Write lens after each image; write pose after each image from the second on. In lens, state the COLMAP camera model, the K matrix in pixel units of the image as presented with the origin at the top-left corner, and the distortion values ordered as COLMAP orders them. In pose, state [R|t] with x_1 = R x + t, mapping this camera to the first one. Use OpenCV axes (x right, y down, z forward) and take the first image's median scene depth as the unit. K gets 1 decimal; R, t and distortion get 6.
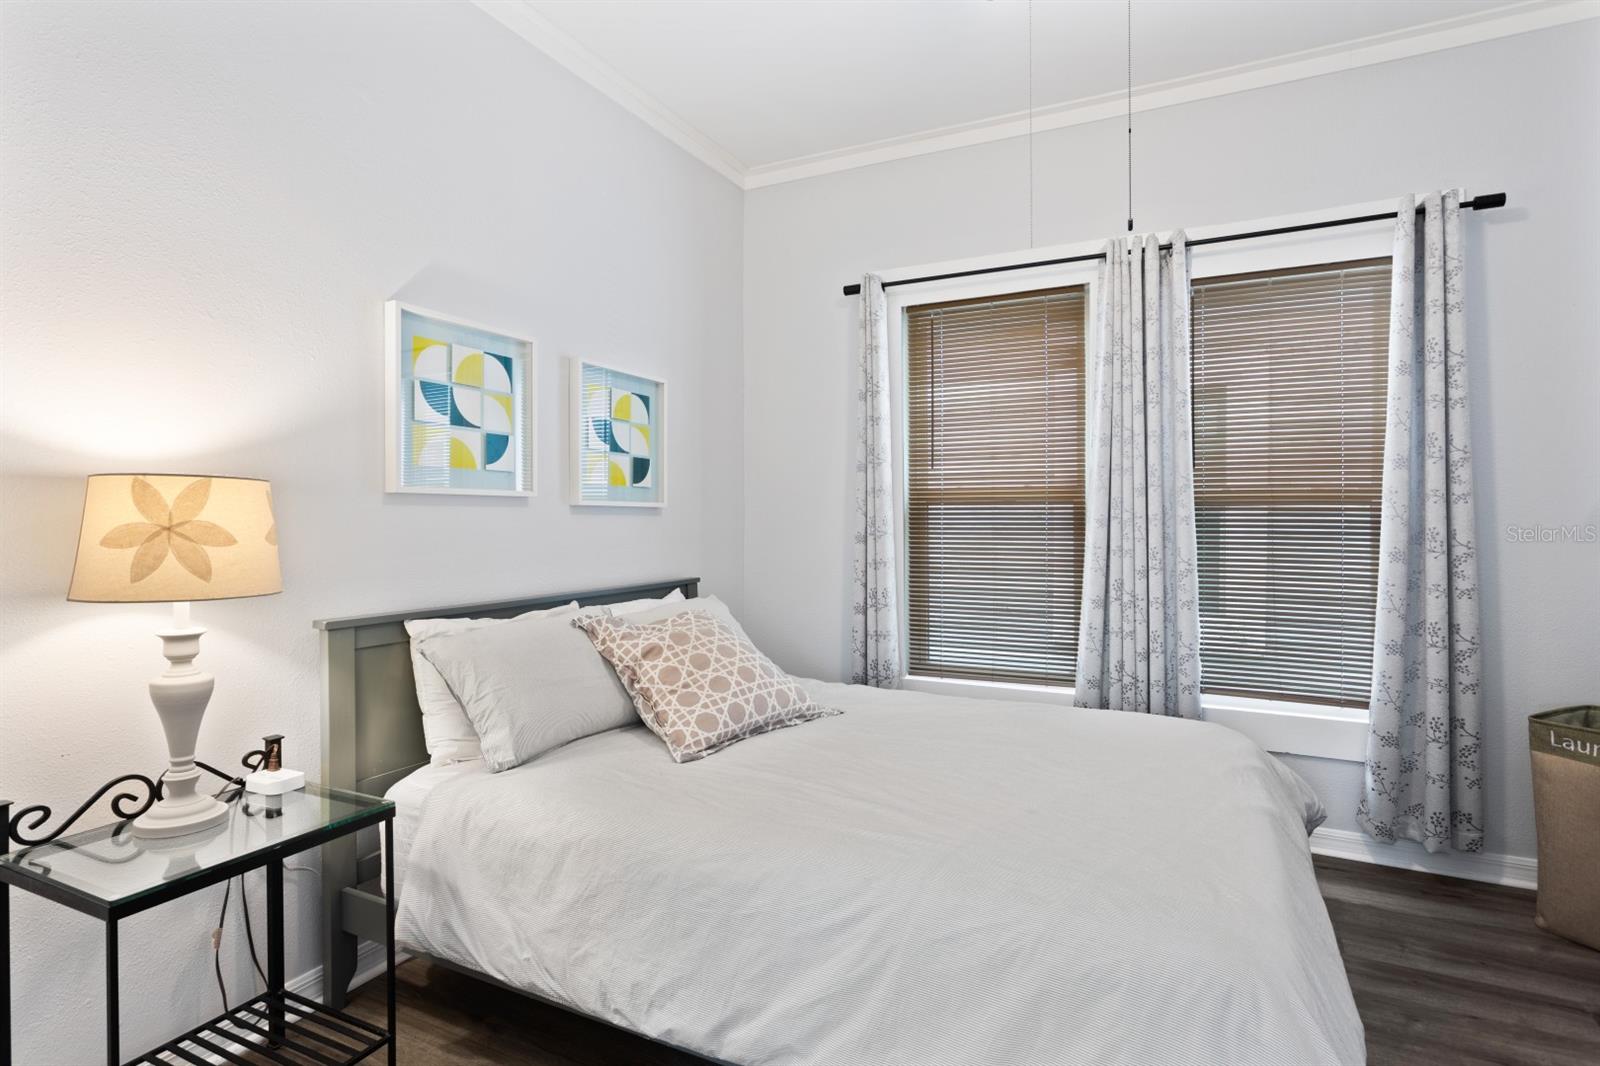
lens RADIAL K [[797.4, 0, 797.6], [0, 797.4, 531.6], [0, 0, 1]] dist [-0.014078, 0.006978]
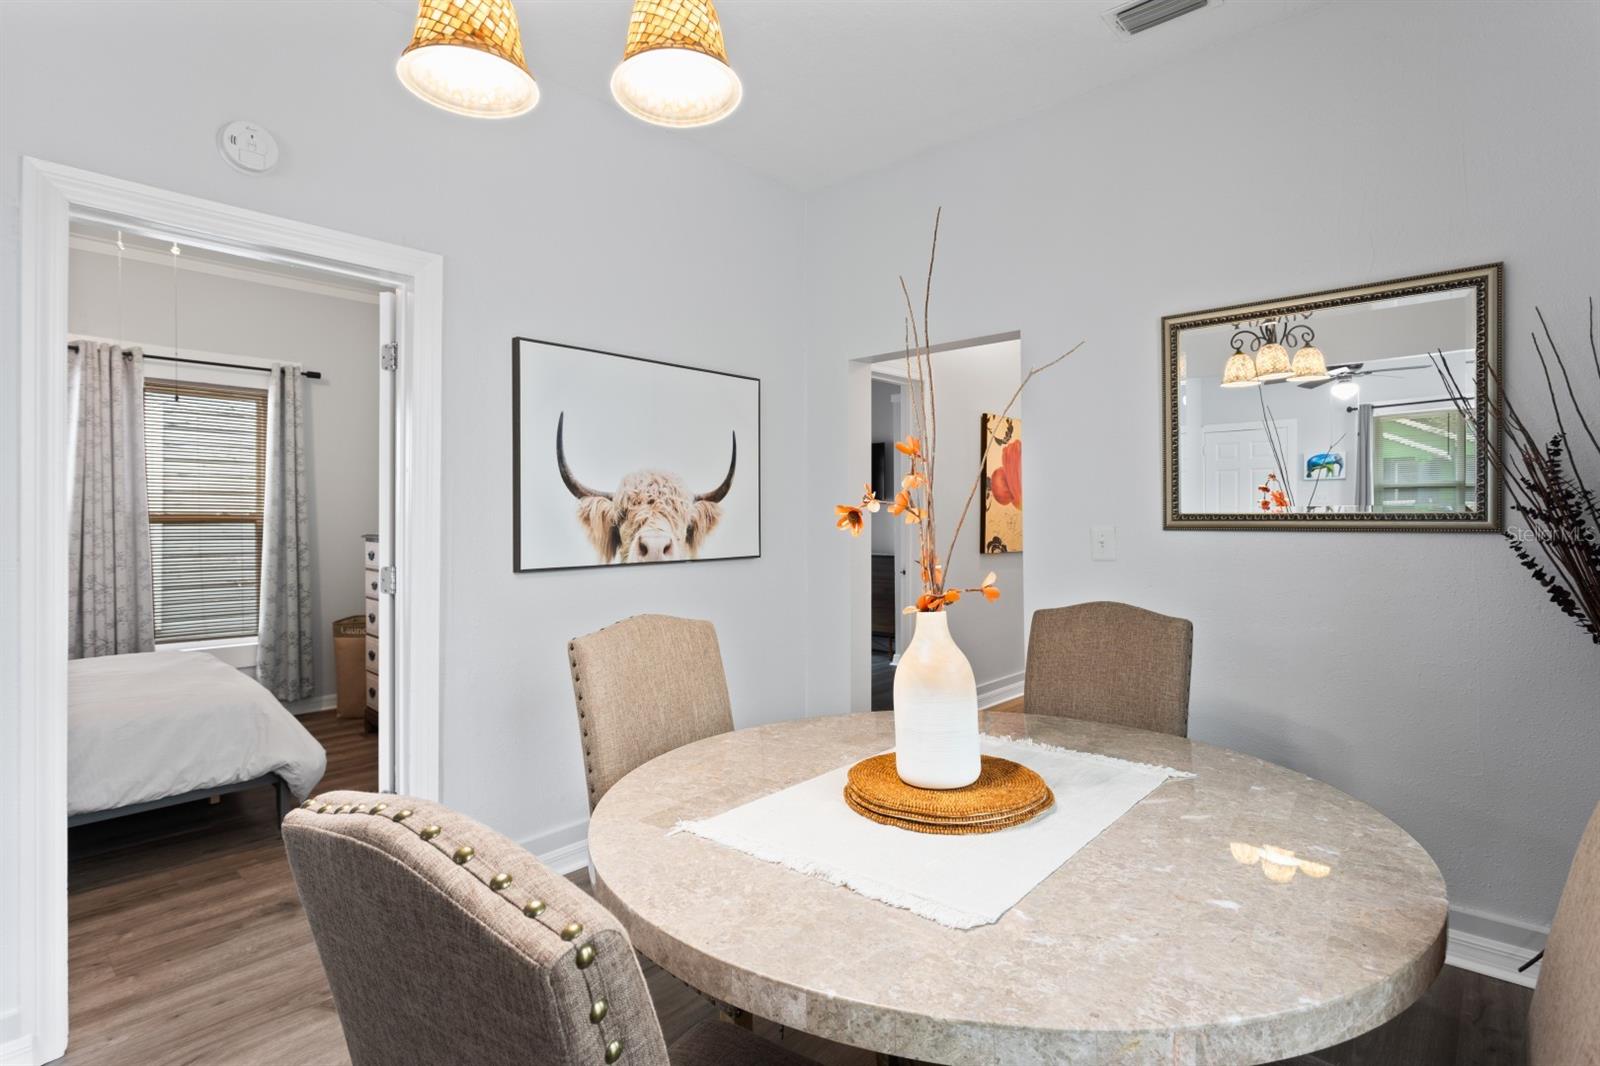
lens RADIAL K [[797.4, 0, 800.1], [0, 797.4, 518.5], [0, 0, 1]] dist [-0.014078, 0.006978]
pose [[0.277464, -0.010164, 0.960682, -0.727248], [0.003148, 0.999948, 0.009670, -0.062006], [-0.960731, 0.000341, 0.277482, -0.750042]]
